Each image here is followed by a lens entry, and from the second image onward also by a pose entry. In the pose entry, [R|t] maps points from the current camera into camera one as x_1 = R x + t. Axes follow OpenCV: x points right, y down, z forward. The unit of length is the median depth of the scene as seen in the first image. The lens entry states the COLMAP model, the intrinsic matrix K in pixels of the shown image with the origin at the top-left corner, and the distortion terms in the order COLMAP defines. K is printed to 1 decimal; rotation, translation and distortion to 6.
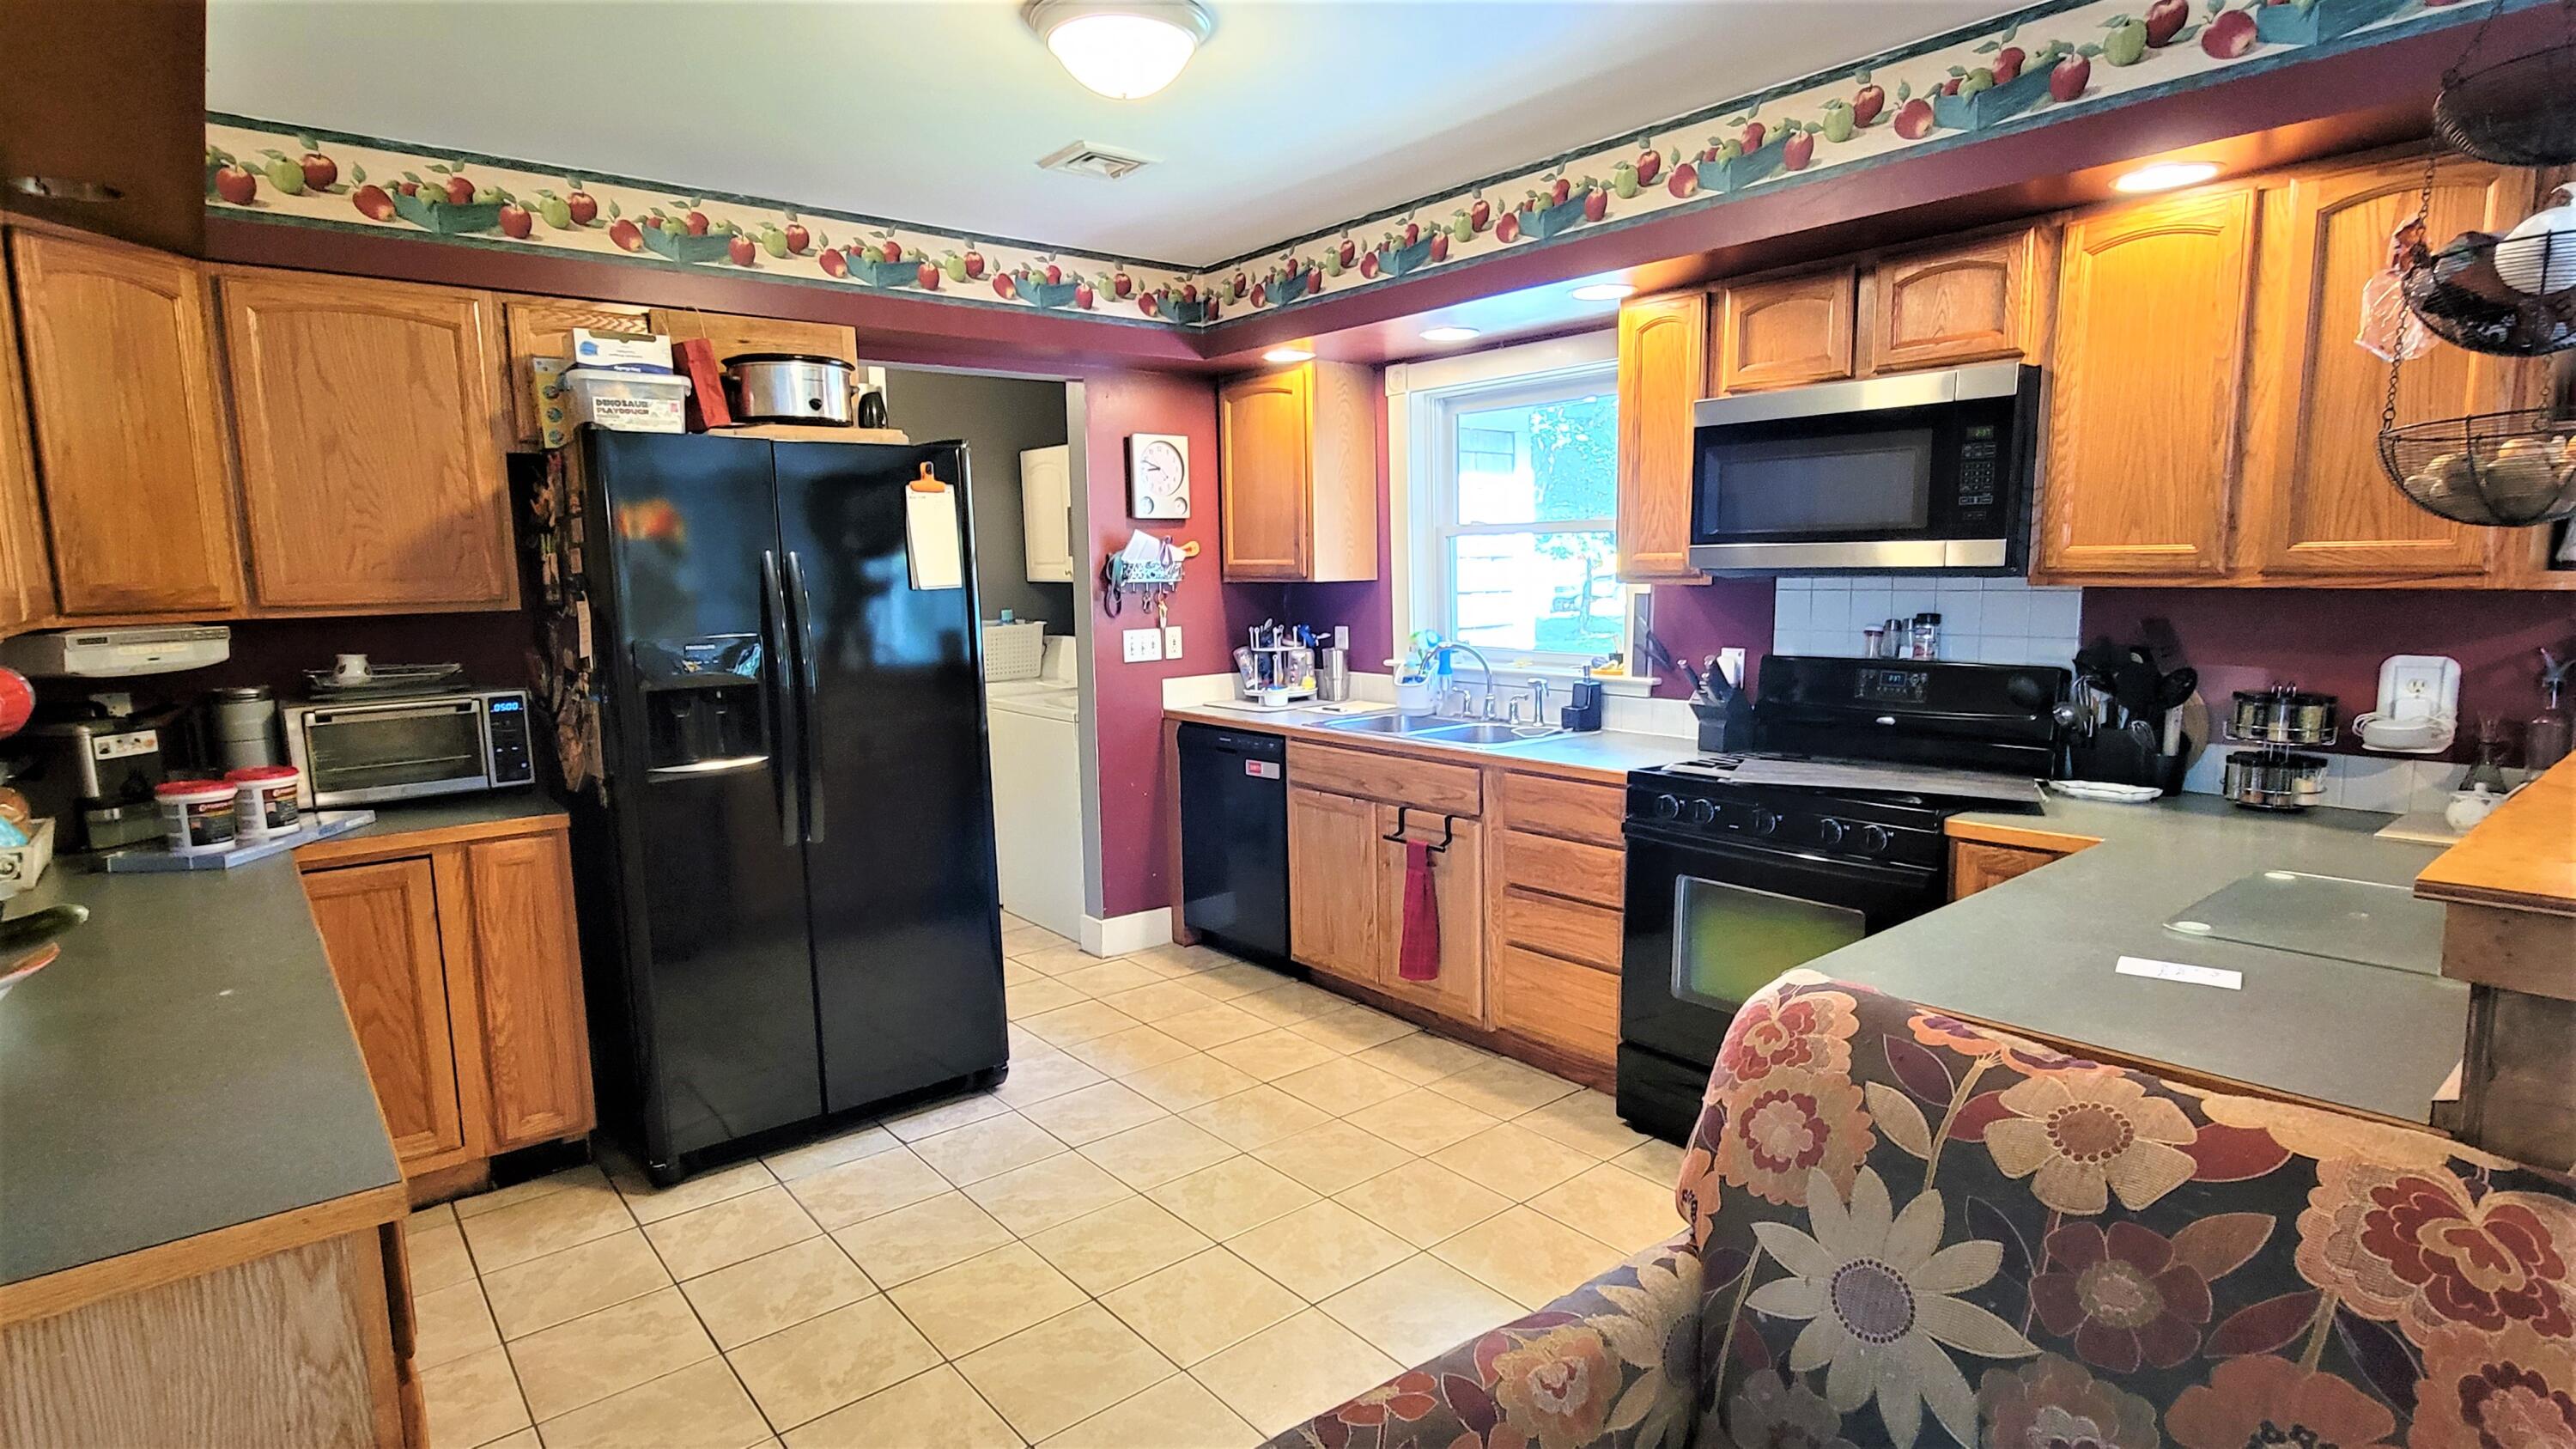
lens RADIAL K [[1284.4, 0, 1291.9], [0, 1284.4, 739.2], [0, 0, 1]] dist [0.001545, -0.000321]
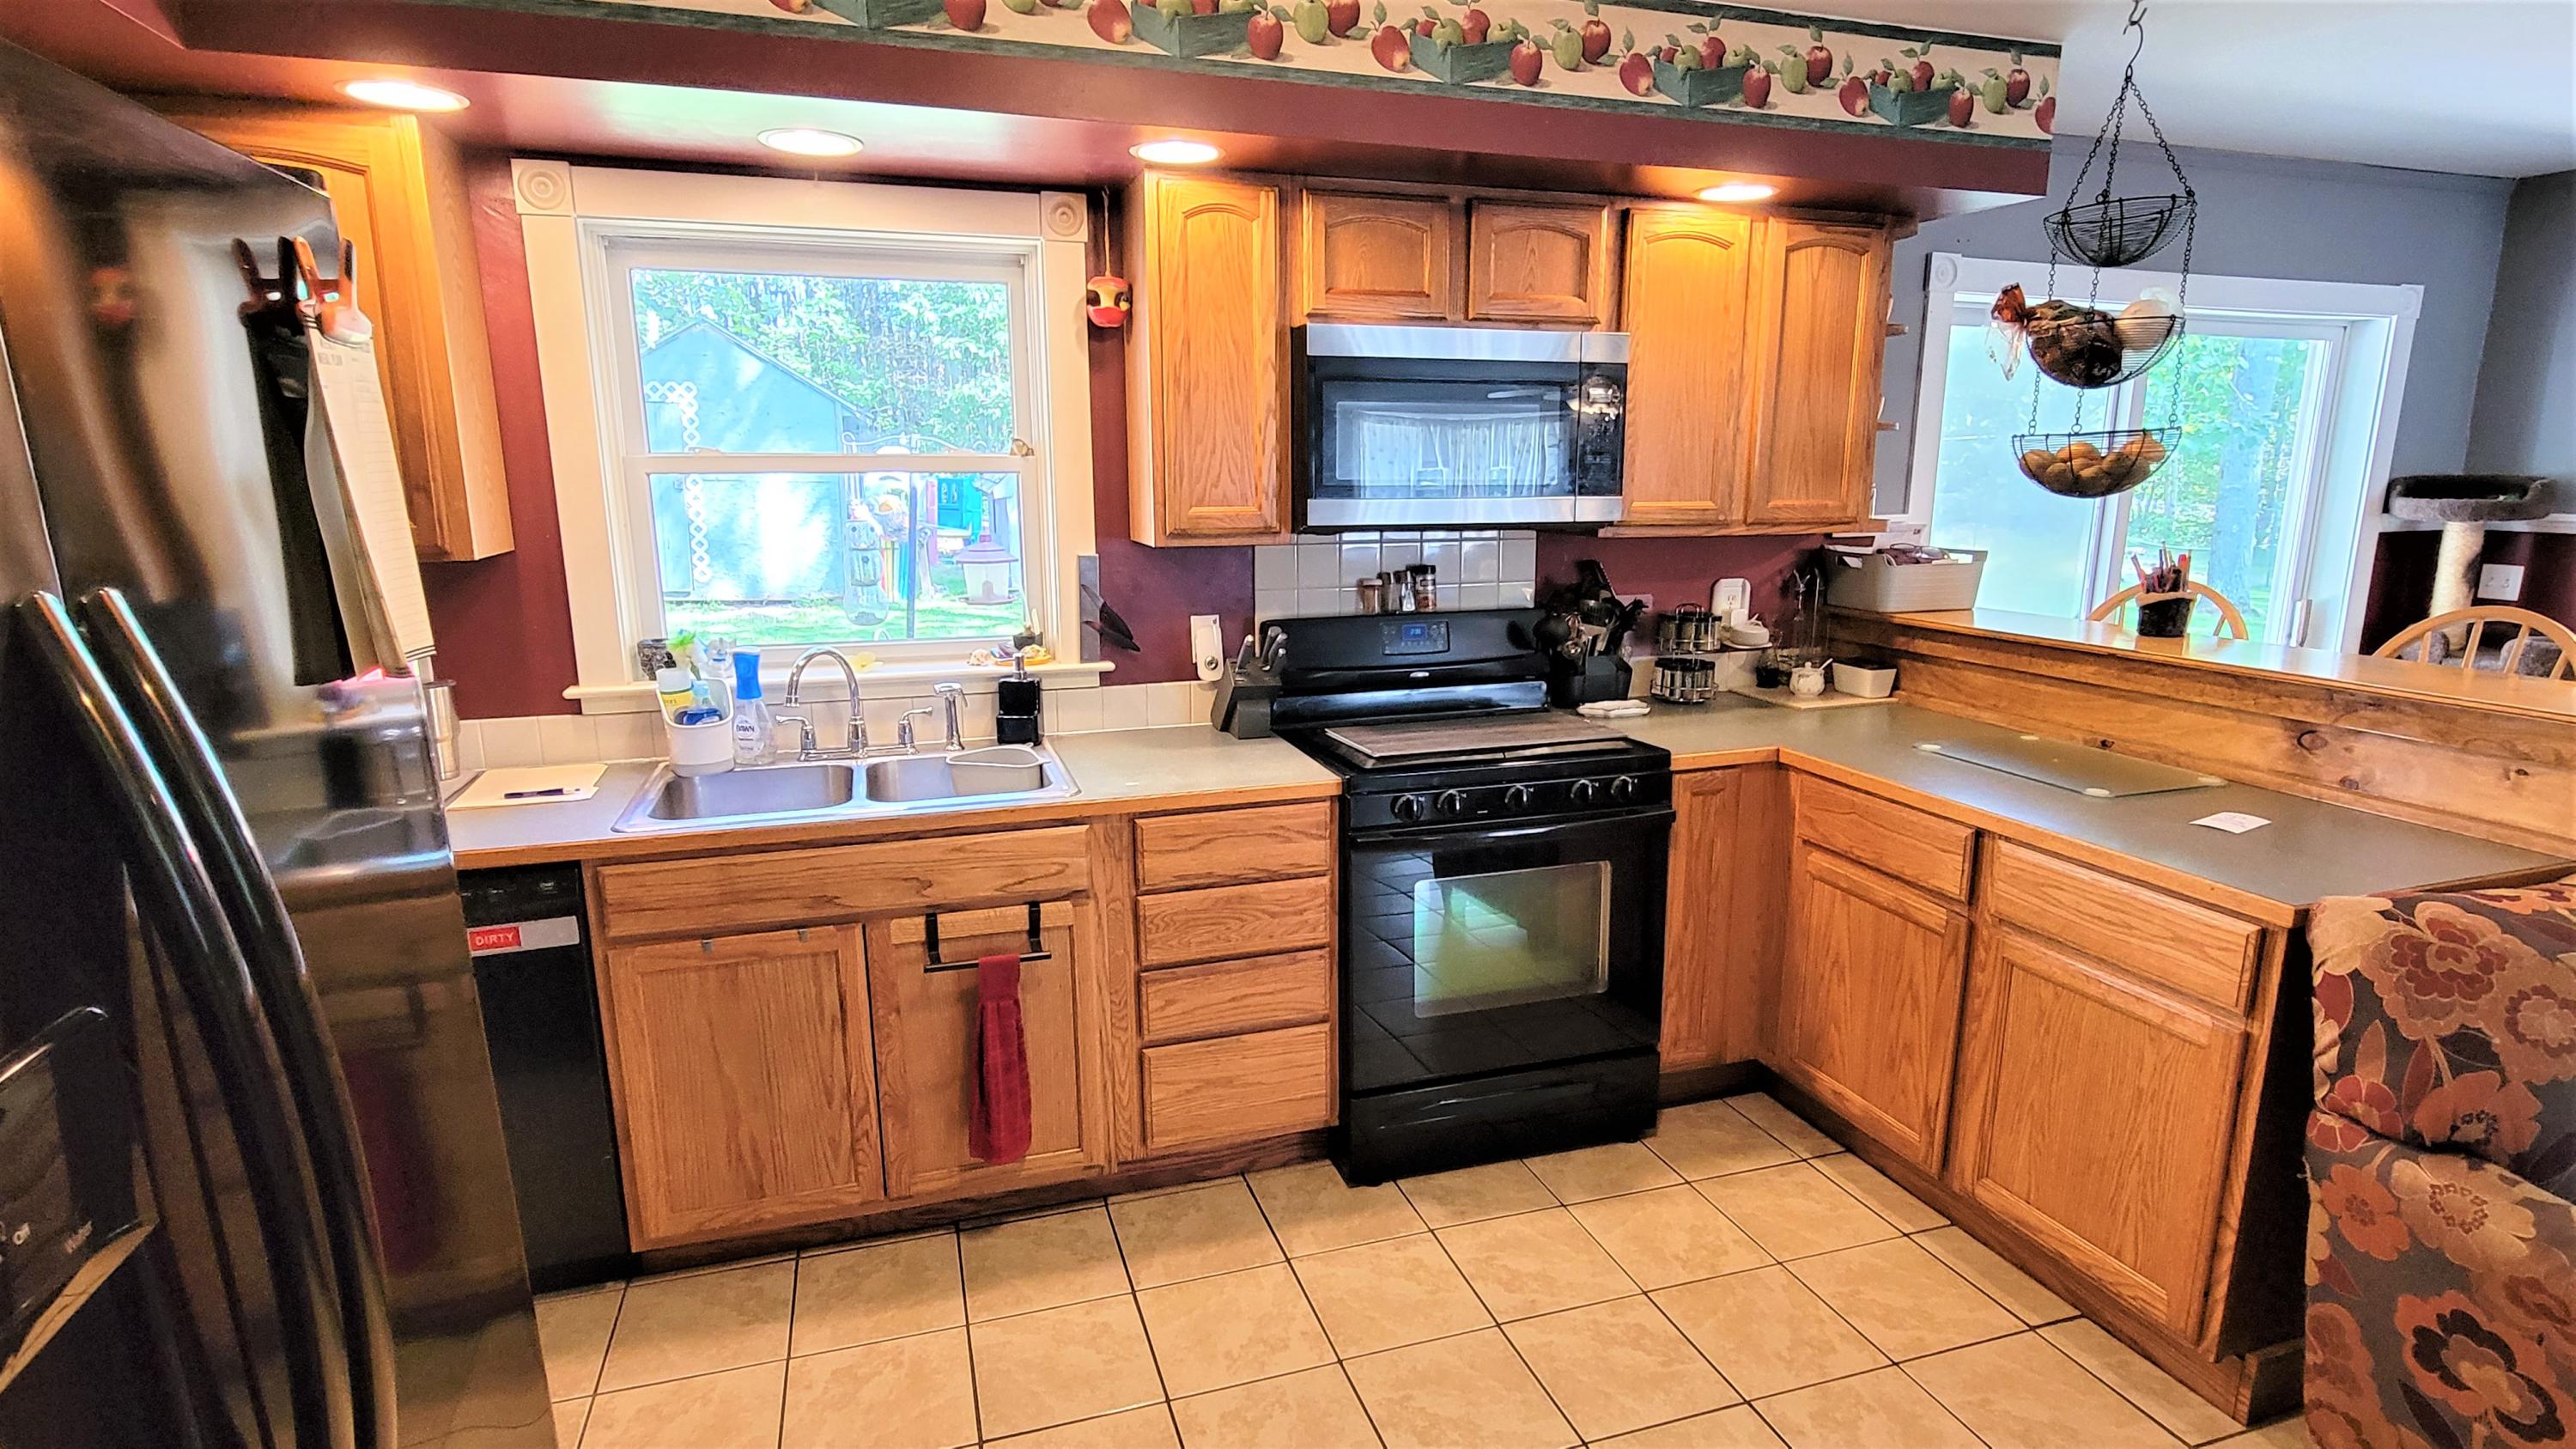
lens RADIAL K [[1284.4, 0, 1291.9], [0, 1284.4, 739.2], [0, 0, 1]] dist [0.001545, -0.000321]
pose [[0.375515, -0.179774, 0.909214, -0.487597], [0.124842, 0.981879, 0.142580, -0.119969], [-0.918370, 0.059967, 0.391153, 0.703485]]
